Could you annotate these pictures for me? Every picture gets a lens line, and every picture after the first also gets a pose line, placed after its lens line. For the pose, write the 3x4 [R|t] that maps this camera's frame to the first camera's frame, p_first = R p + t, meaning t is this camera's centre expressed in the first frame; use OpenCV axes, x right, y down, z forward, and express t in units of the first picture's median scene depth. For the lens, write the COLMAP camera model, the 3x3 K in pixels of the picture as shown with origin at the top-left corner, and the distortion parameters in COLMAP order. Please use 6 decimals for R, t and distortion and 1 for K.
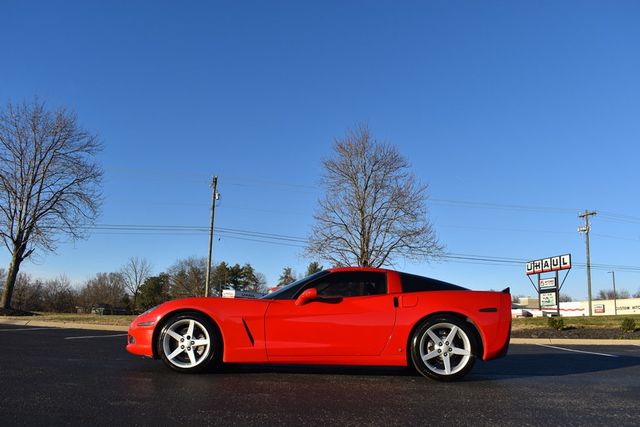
lens RADIAL K [[496.3, 0, 320.8], [0, 496.3, 217.3], [0, 0, 1]] dist [-0.094559, 0.011325]
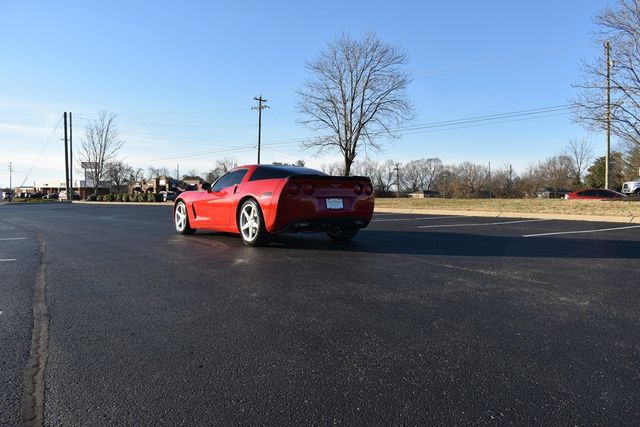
lens RADIAL K [[496.3, 0, 320.4], [0, 496.3, 213.0], [0, 0, 1]] dist [-0.094559, 0.011325]
pose [[0.621229, -0.003106, -0.783623, 0.320948], [0.179855, 0.973862, 0.138723, 0.018201], [0.762710, -0.227117, 0.605551, 0.066208]]
